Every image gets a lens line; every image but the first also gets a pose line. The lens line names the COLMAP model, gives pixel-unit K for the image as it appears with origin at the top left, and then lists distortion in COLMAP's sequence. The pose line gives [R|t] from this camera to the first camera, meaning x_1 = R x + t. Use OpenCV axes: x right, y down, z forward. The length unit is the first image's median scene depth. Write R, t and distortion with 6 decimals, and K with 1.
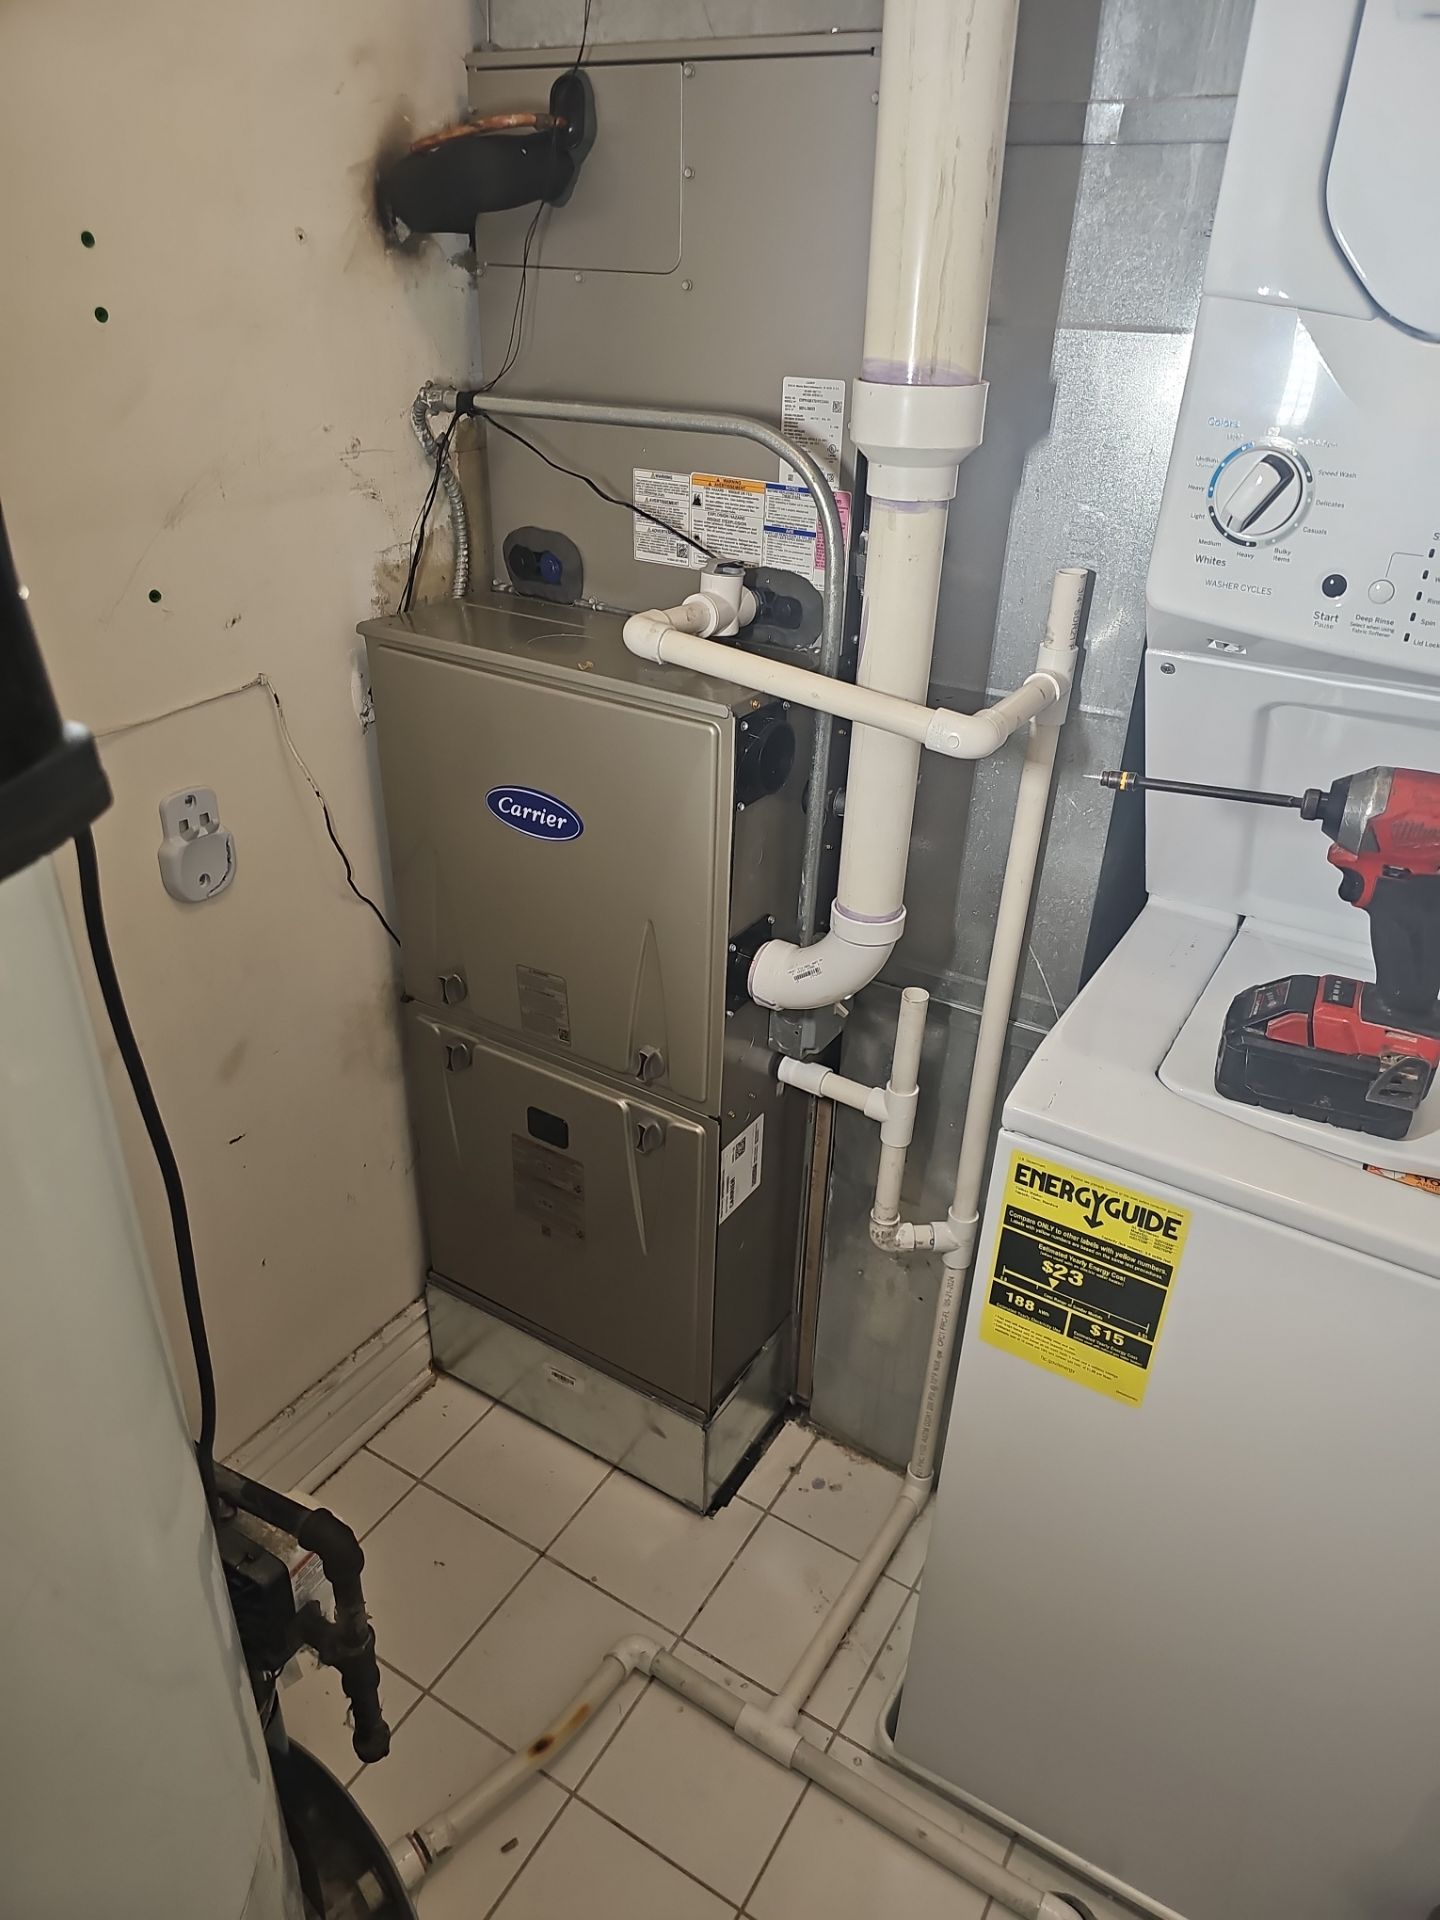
lens RADIAL K [[1259.3, 0, 738.5], [0, 1259.3, 982.4], [0, 0, 1]] dist [0.068107, -0.072703]
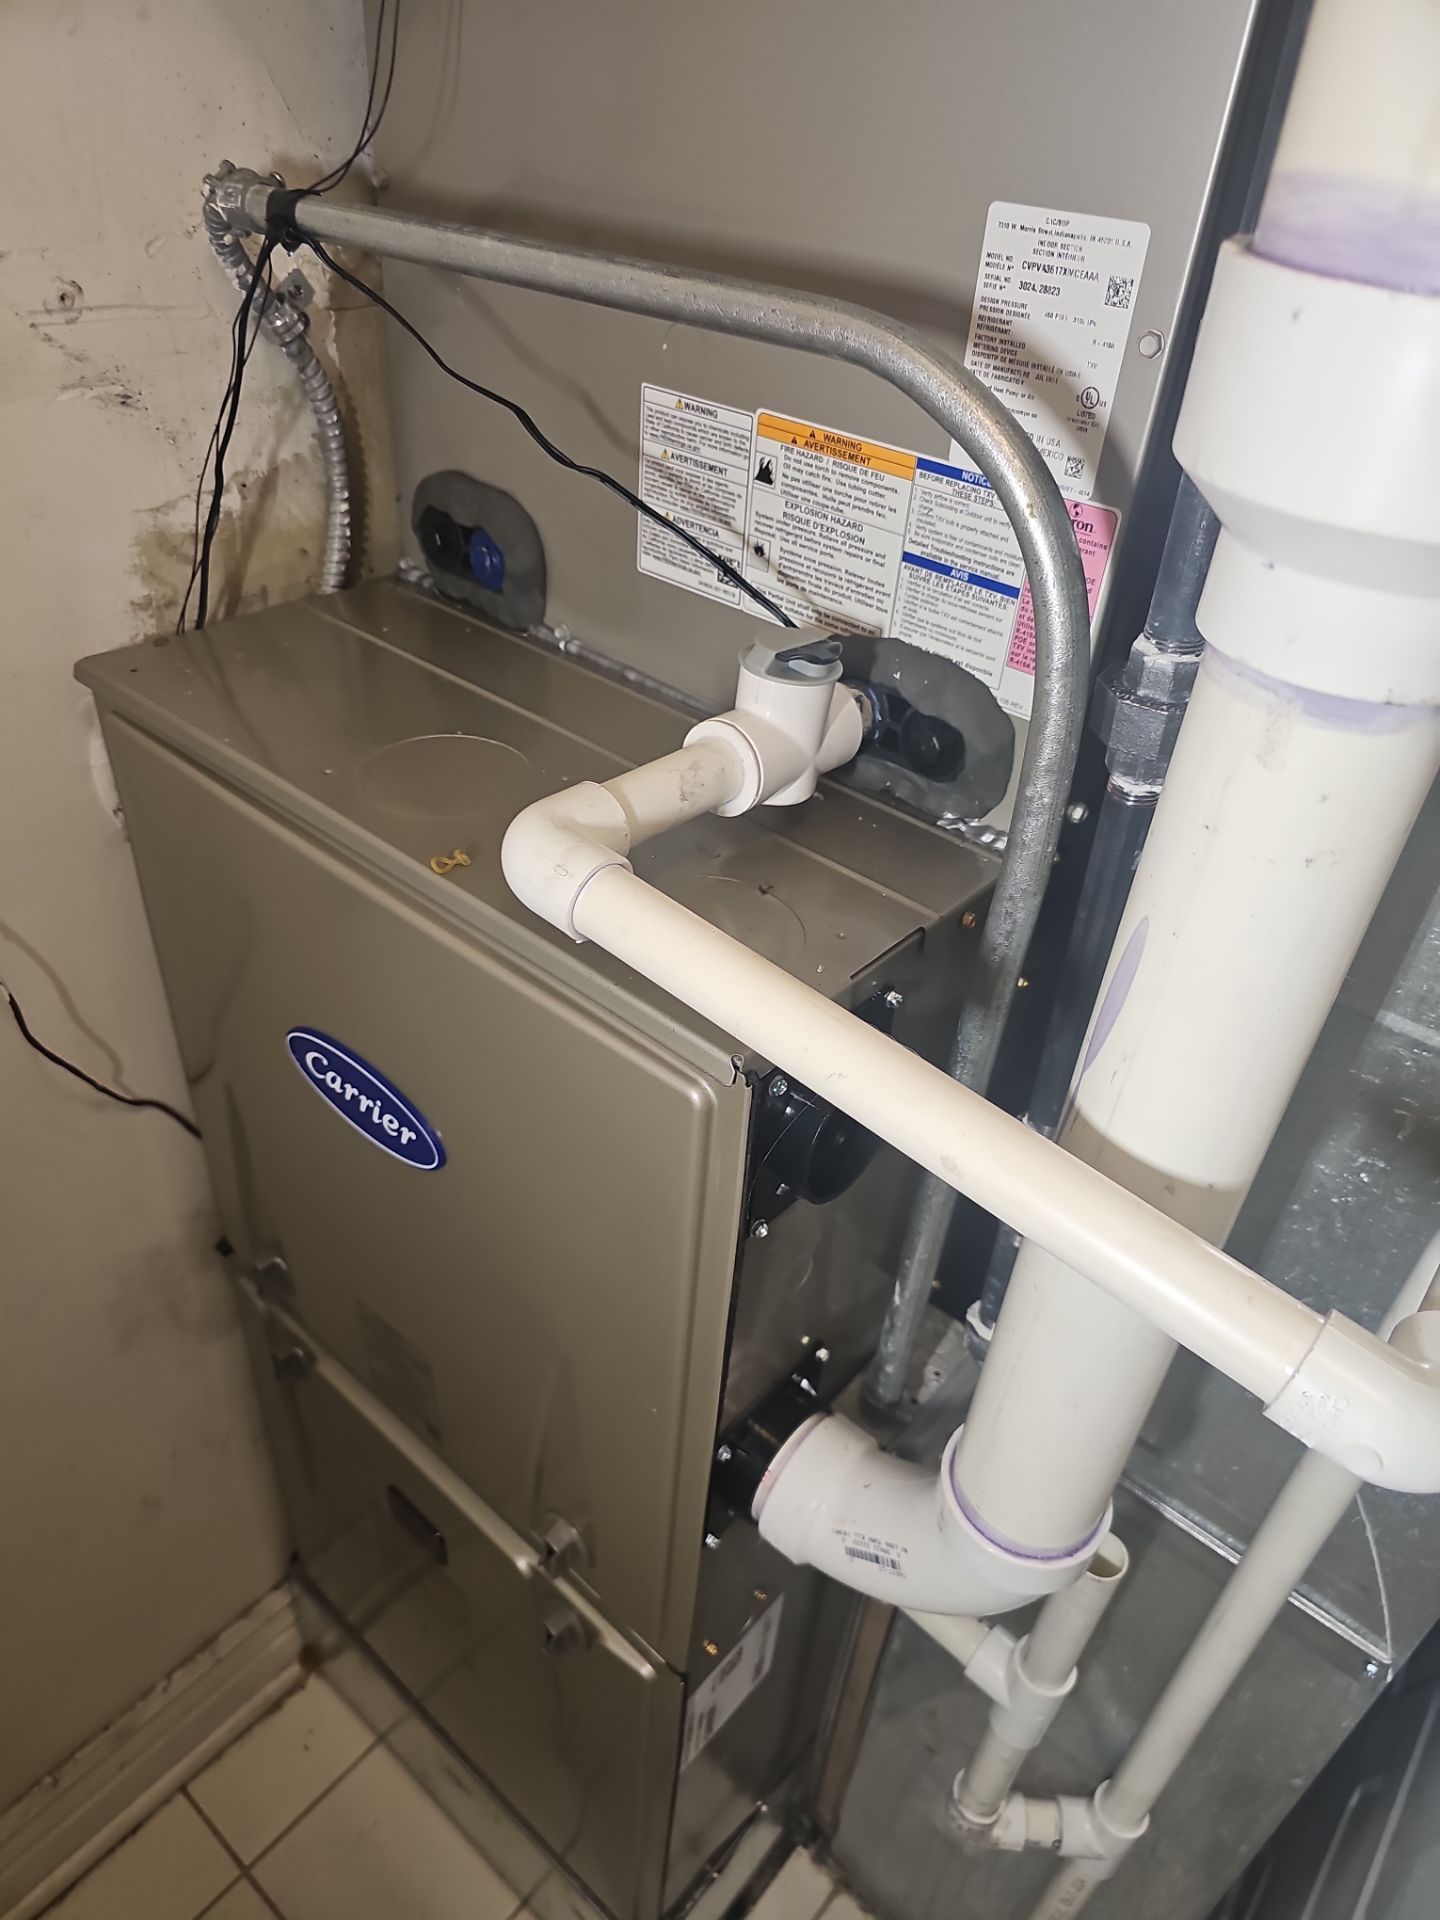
lens RADIAL K [[1283.8, 0, 732.0], [0, 1283.8, 978.0], [0, 0, 1]] dist [0.031564, -0.041600]
pose [[0.987006, 0.124100, -0.102073, 0.025238], [-0.111071, 0.985957, 0.124708, -0.261254], [0.116116, -0.111750, 0.986929, 0.532410]]
